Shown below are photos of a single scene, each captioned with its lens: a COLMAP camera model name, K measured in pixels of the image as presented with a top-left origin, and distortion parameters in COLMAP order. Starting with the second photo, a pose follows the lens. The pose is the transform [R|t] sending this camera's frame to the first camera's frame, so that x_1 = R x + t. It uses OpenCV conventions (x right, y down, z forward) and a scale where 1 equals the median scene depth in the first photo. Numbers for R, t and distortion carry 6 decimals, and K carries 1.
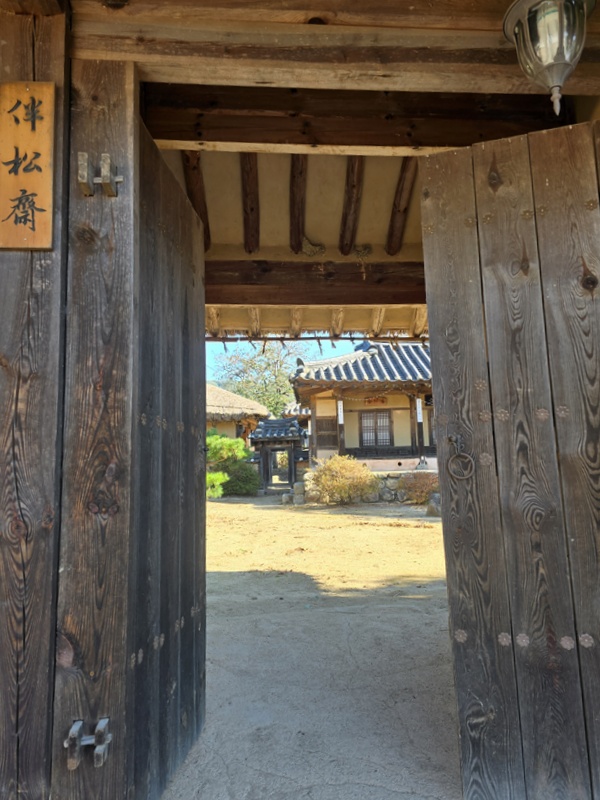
lens RADIAL K [[542.7, 0, 300.0], [0, 542.7, 400.0], [0, 0, 1]] dist [0.003508, 0.000193]
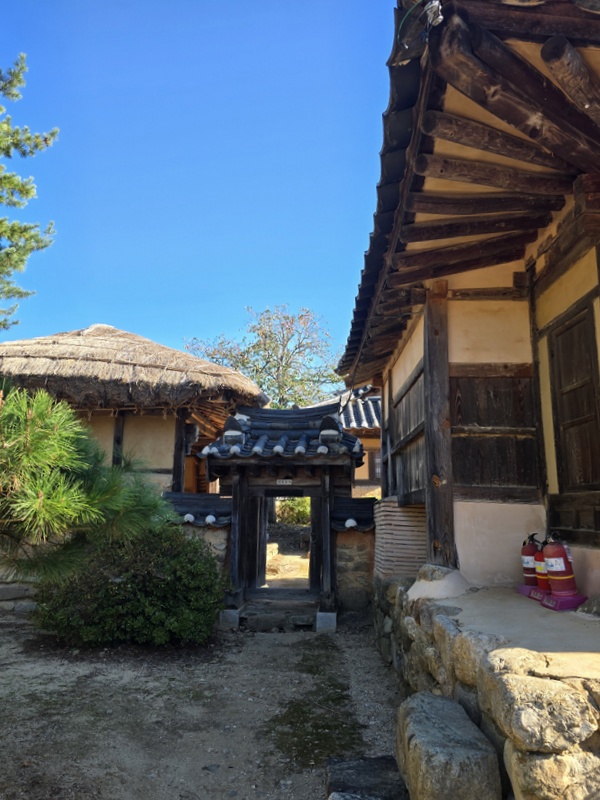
lens RADIAL K [[542.7, 0, 300.0], [0, 542.7, 400.0], [0, 0, 1]] dist [0.003508, 0.000193]
pose [[0.999142, 0.041404, -0.000108, -0.033313], [-0.041284, 0.996024, -0.078944, 0.060466], [-0.003161, 0.078881, 0.996879, 0.655581]]
